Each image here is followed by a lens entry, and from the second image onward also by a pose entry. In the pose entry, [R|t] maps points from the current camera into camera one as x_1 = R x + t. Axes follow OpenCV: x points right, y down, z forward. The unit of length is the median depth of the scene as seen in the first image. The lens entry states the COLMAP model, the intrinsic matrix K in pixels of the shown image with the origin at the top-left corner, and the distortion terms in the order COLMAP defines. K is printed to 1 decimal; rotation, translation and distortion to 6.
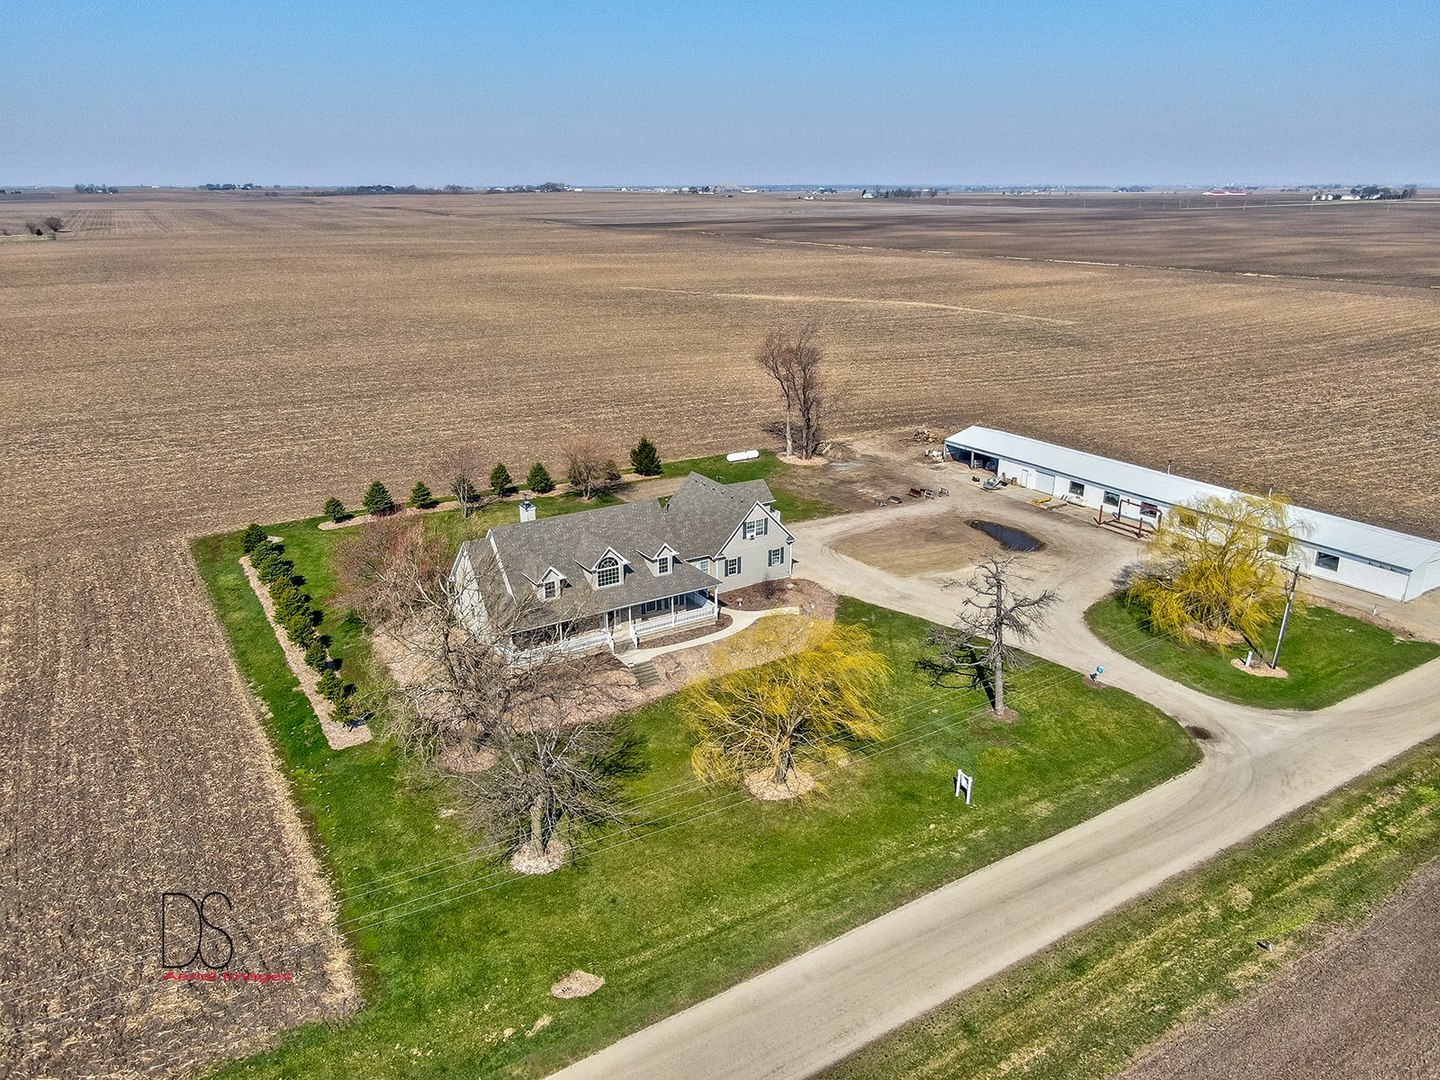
lens RADIAL K [[1030.9, 0, 720.0], [0, 1030.9, 540.0], [0, 0, 1]] dist [-0.009049, 0.023568]
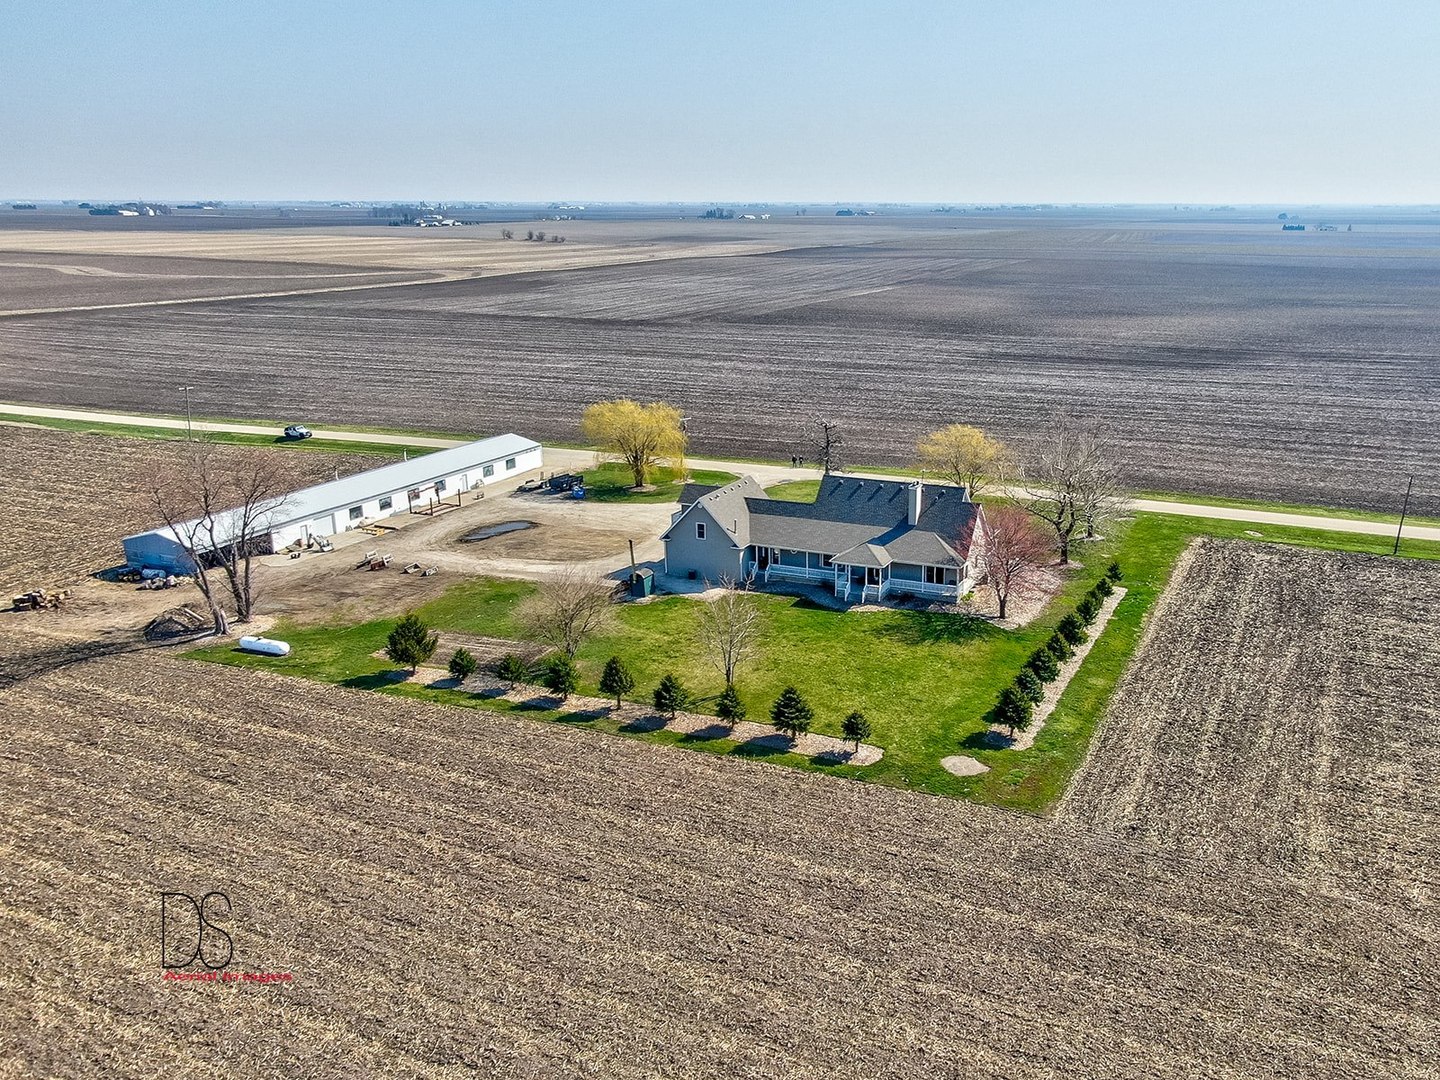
lens RADIAL K [[1202.9, 0, 841.0], [0, 1202.9, 544.3], [0, 0, 1]] dist [-0.010387, 0.013921]
pose [[-0.583635, -0.223788, 0.780570, -1.012526], [0.264332, 0.856556, 0.443215, -0.500475], [-0.767788, 0.465006, -0.440762, 1.412743]]
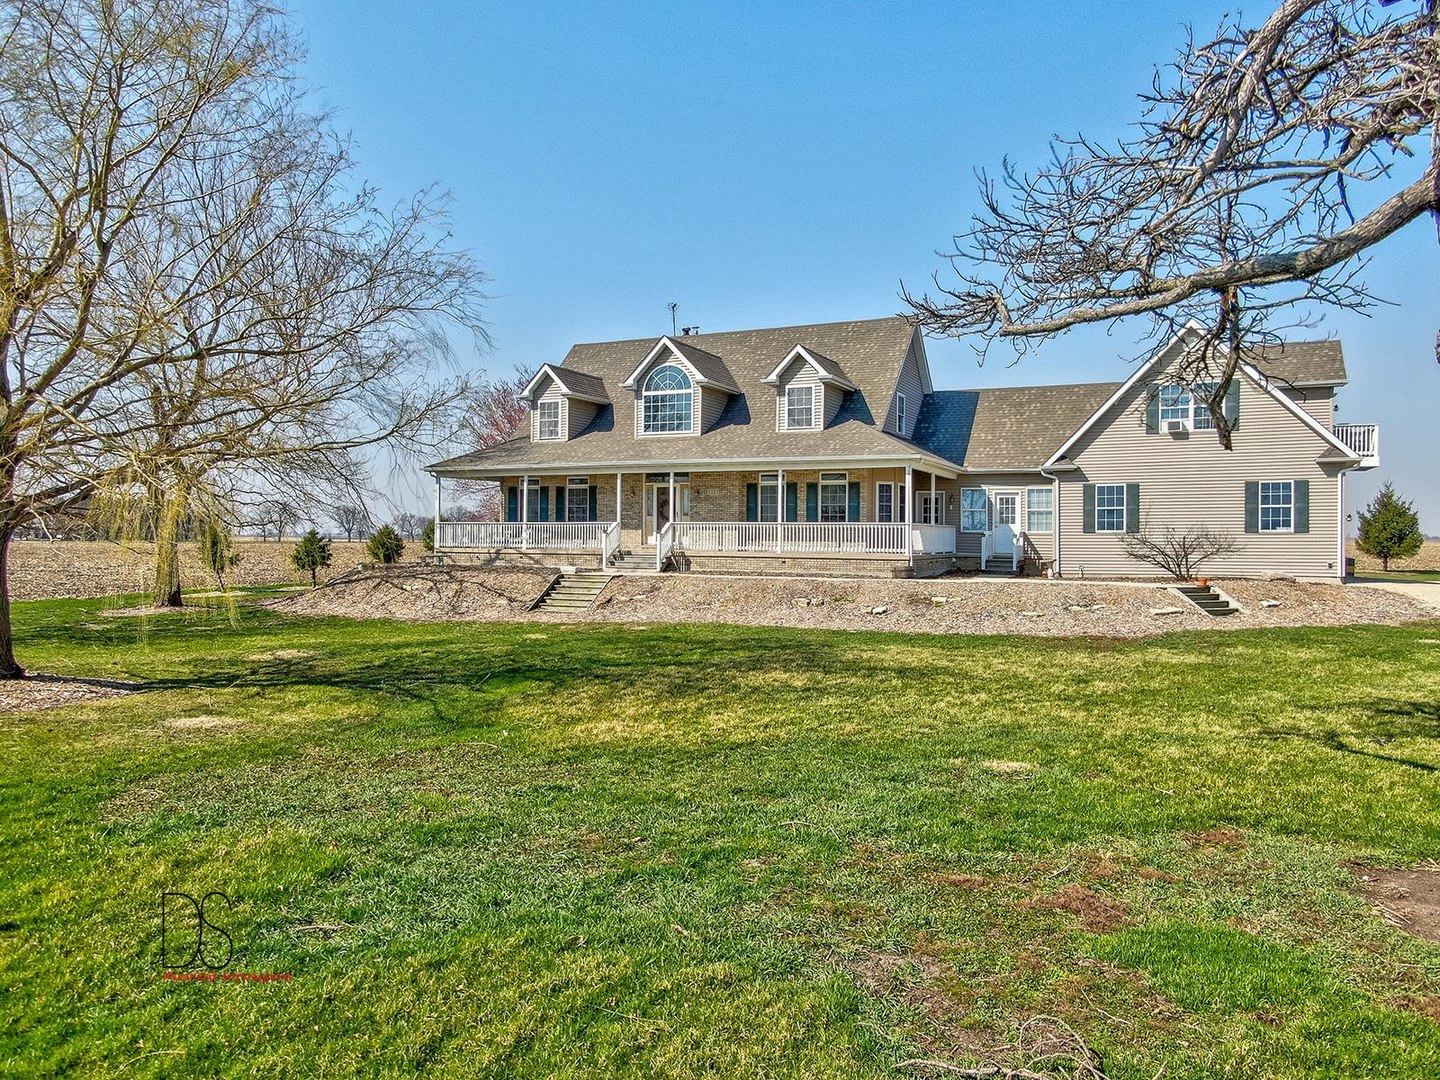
lens RADIAL K [[1030.9, 0, 720.0], [0, 1030.9, 540.0], [0, 0, 1]] dist [-0.009049, 0.023568]
pose [[0.535331, 0.001128, -0.844642, 0.224001], [-0.286605, 0.940912, -0.180393, 0.128890], [0.794530, 0.338649, 0.504022, 0.648346]]
